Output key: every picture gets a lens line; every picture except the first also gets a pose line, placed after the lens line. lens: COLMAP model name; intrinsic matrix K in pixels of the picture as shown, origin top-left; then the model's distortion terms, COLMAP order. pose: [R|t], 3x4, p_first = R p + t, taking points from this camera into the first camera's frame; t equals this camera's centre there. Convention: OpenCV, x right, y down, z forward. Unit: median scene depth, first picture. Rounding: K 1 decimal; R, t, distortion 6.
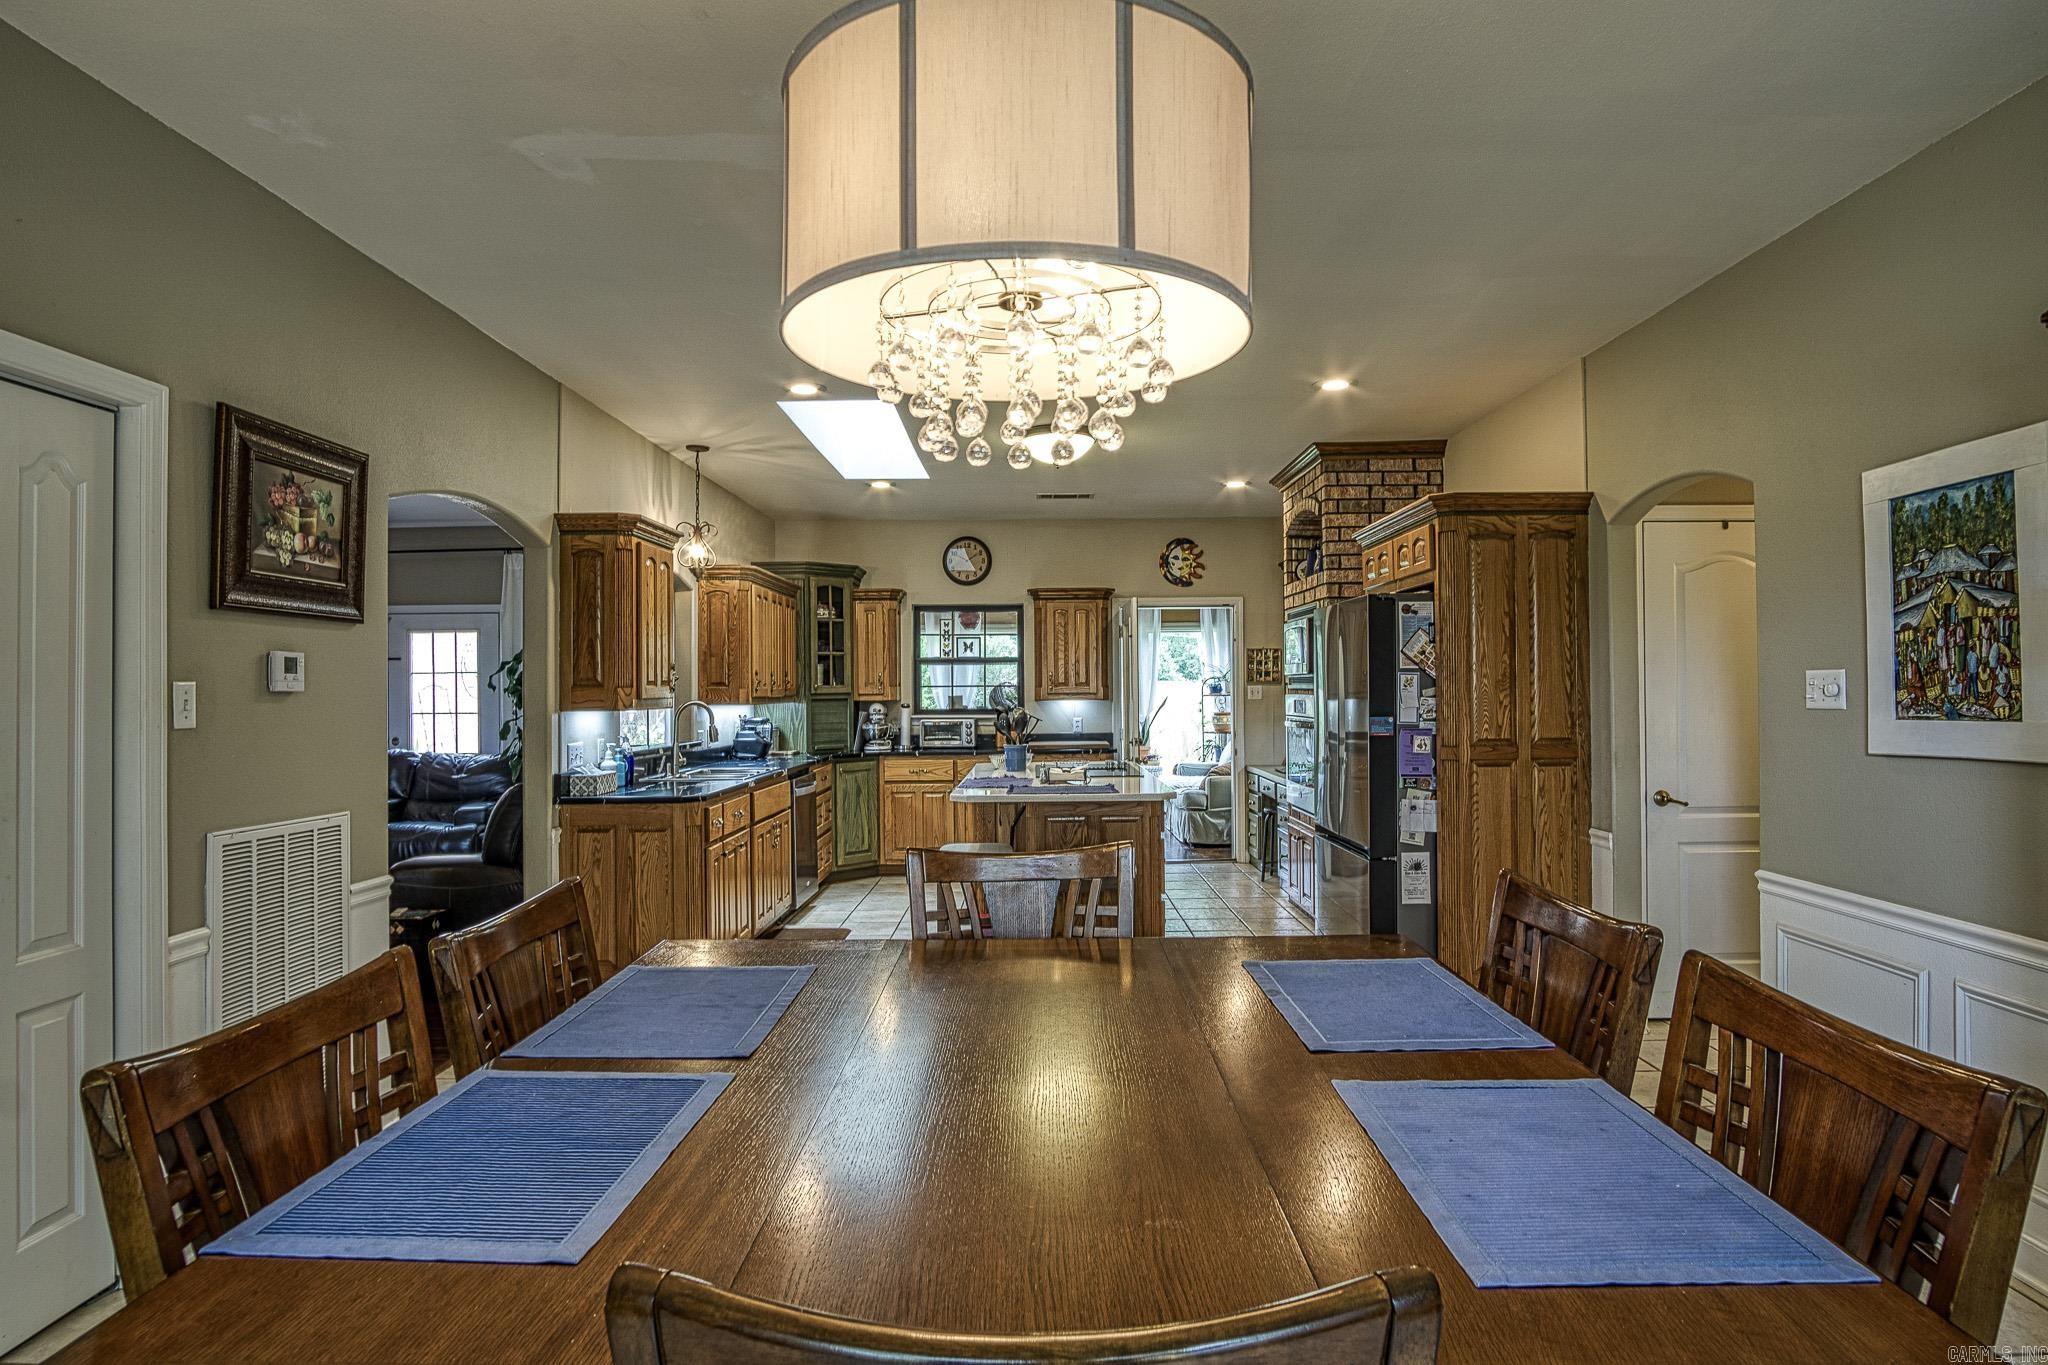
lens RADIAL K [[1106.3, 0, 1034.6], [0, 1106.3, 683.8], [0, 0, 1]] dist [-0.019537, 0.000237]
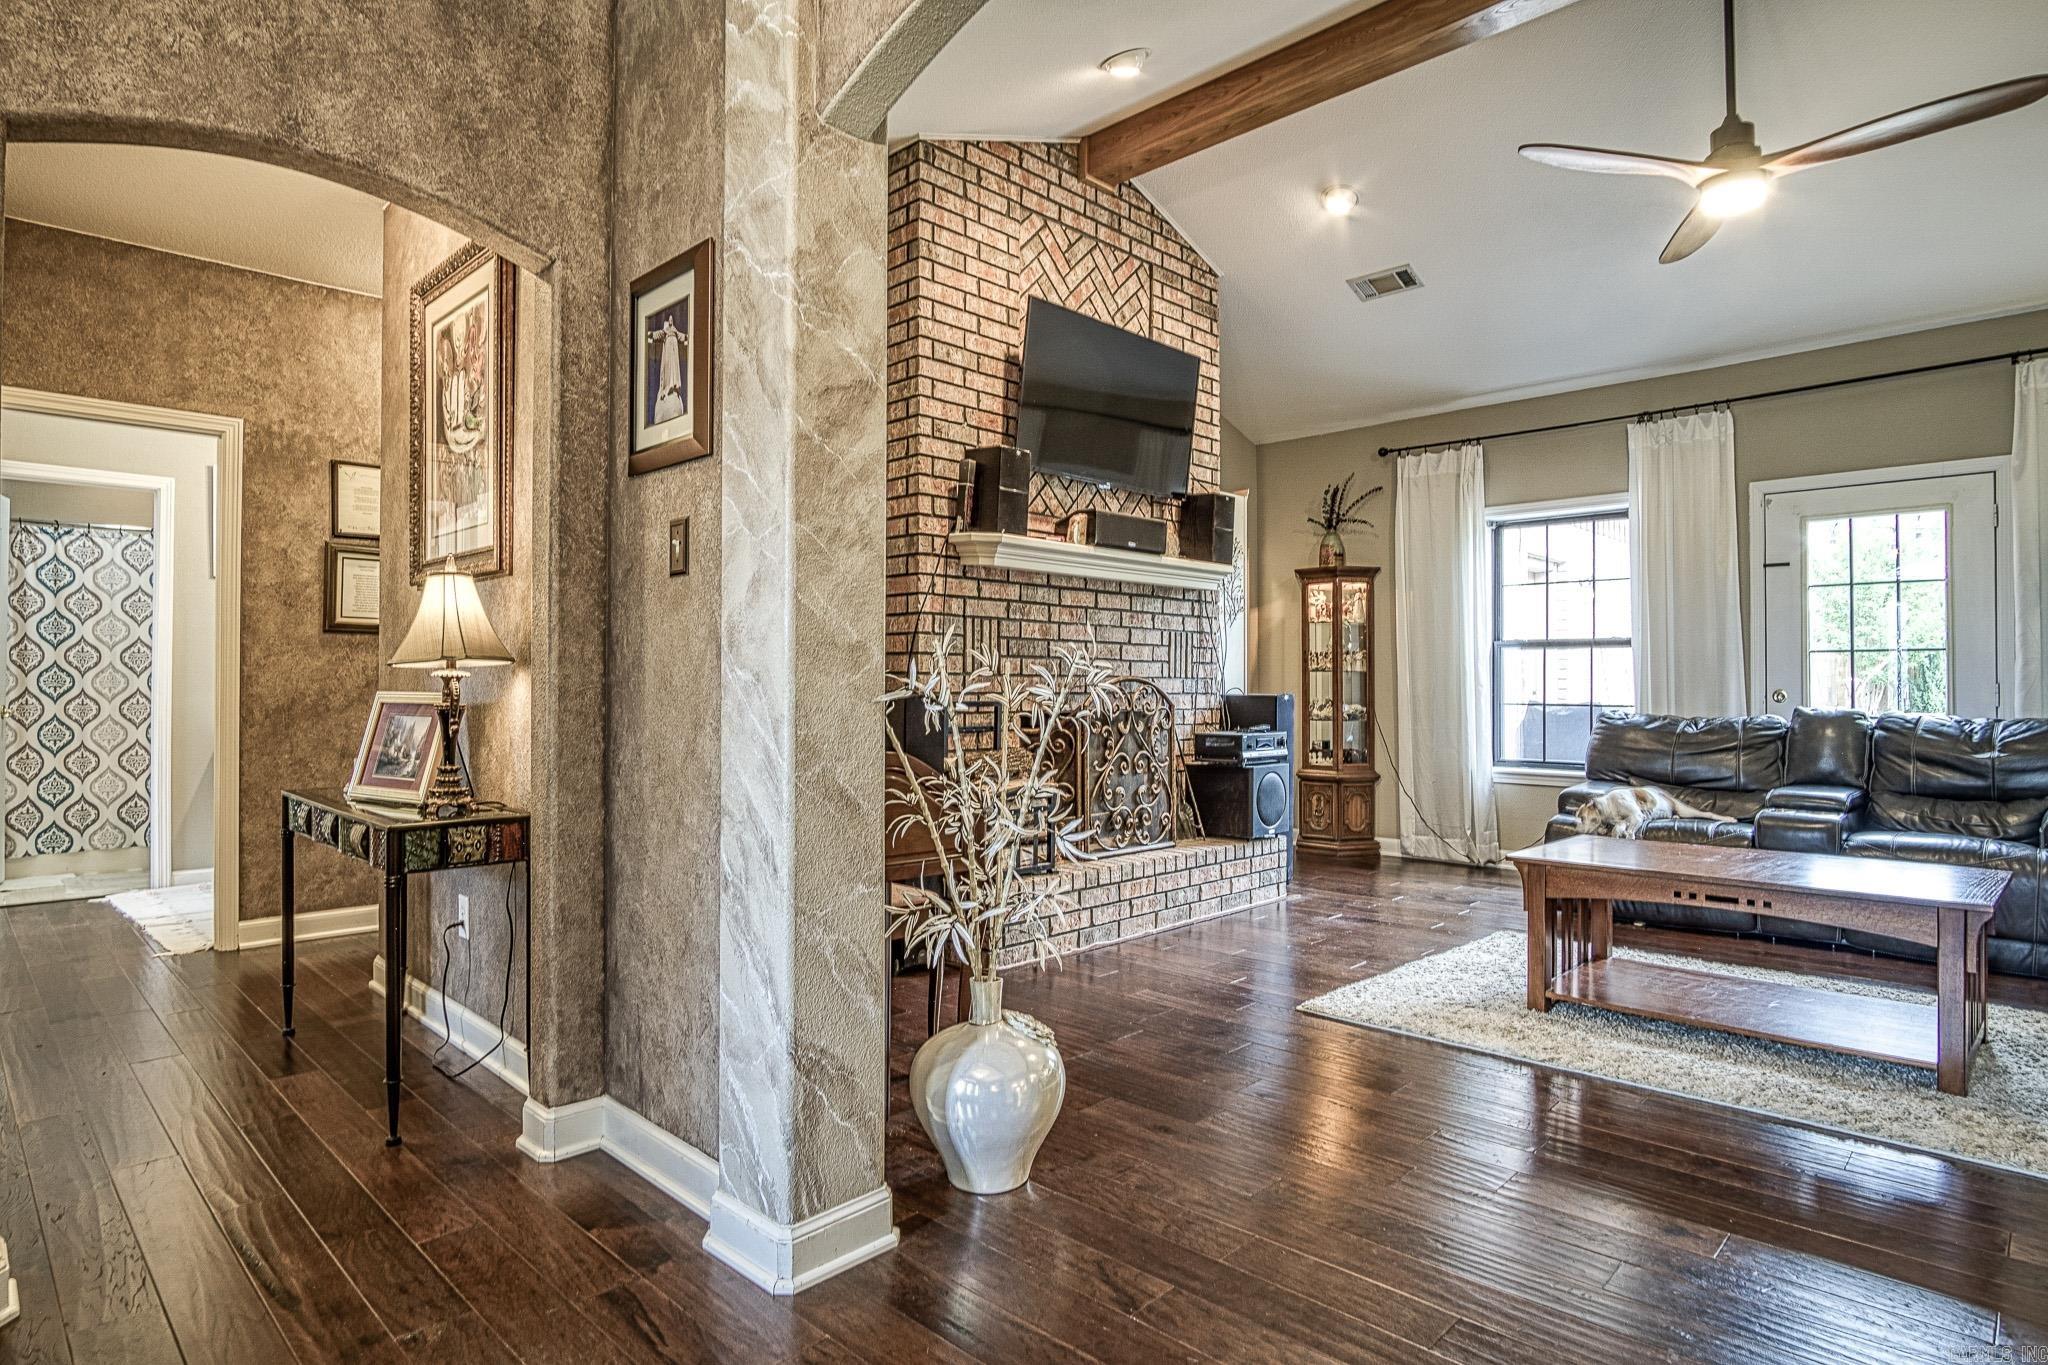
lens RADIAL K [[1107.0, 0, 997.9], [0, 1107.0, 675.0], [0, 0, 1]] dist [-0.035212, 0.001423]
pose [[0.710121, 0.000748, -0.704079, -0.483231], [-0.004311, 0.999985, -0.003285, 0.046269], [0.704066, 0.005368, 0.710114, 0.255527]]
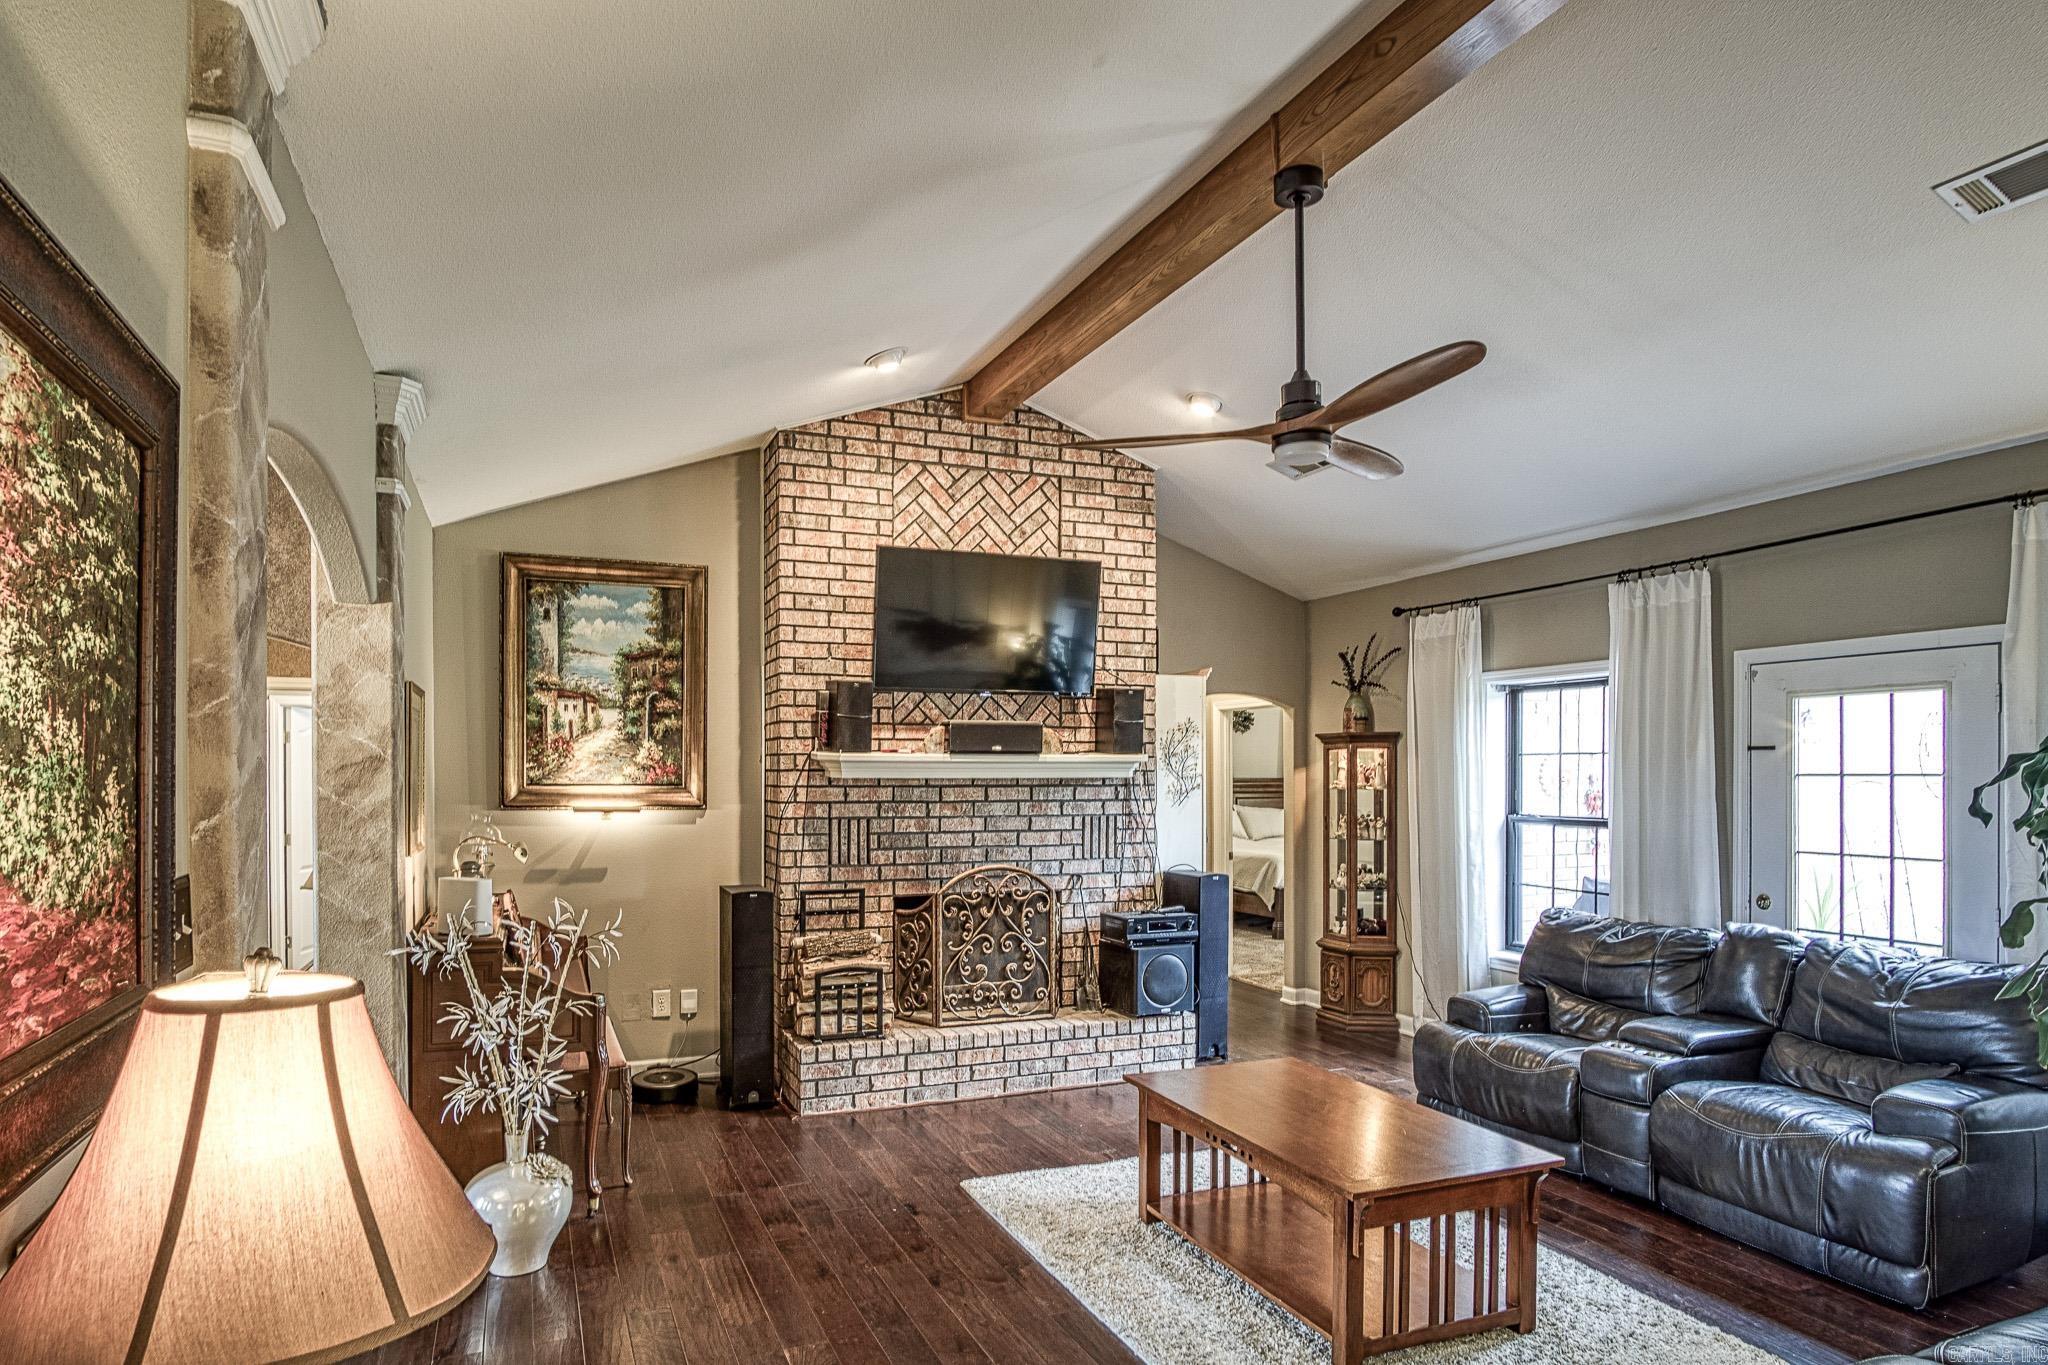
lens RADIAL K [[1127.1, 0, 952.7], [0, 1127.1, 777.4], [0, 0, 1]] dist [-0.025715, 0.001204]
pose [[0.360396, 0.011583, -0.932727, -0.229102], [0.001279, 0.999916, 0.012912, -0.016964], [0.932798, -0.005847, 0.360351, 0.457129]]
